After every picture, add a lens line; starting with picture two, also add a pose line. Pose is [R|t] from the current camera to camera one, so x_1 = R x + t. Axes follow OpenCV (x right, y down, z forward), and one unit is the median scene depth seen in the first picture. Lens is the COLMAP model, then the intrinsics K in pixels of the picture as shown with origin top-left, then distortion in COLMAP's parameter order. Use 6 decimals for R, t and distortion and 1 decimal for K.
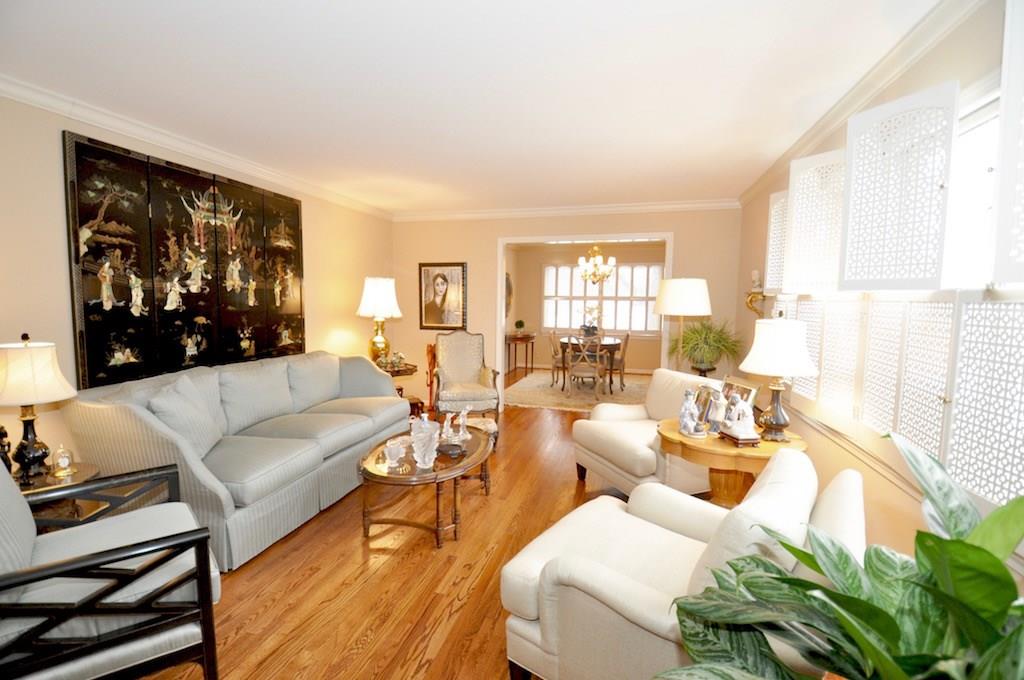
lens RADIAL K [[461.5, 0, 512.0], [0, 461.5, 340.0], [0, 0, 1]] dist [0.011845, -0.022285]
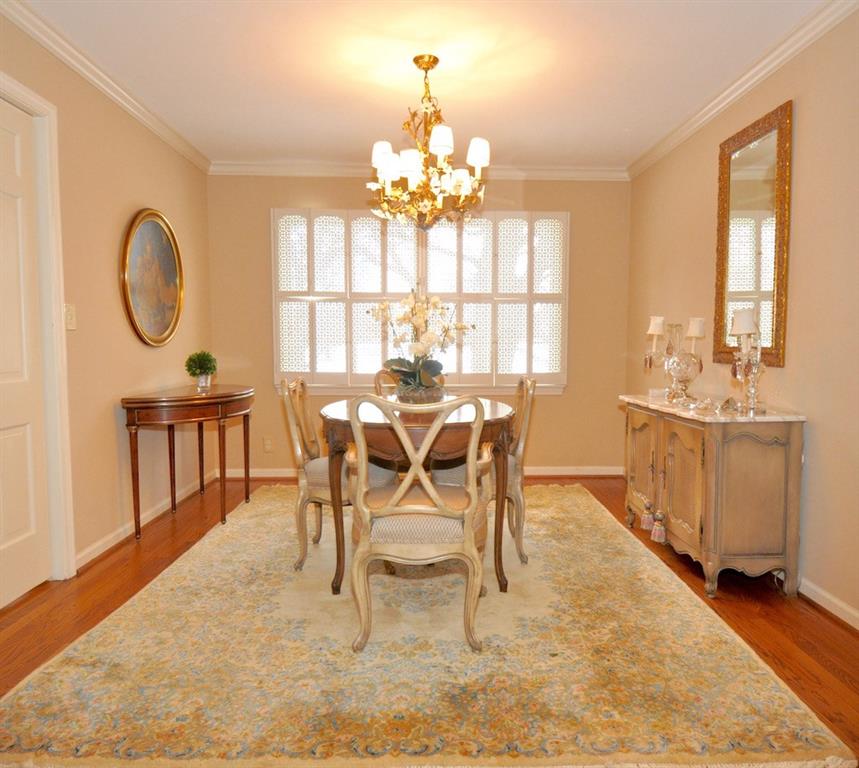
lens RADIAL K [[589.8, 0, 429.5], [0, 589.8, 384.0], [0, 0, 1]] dist [0.000595, 0.000017]
pose [[0.962671, -0.031360, 0.268852, 0.060867], [0.035774, 0.999293, -0.011532, -0.008887], [-0.268300, 0.020719, 0.963112, 0.538503]]
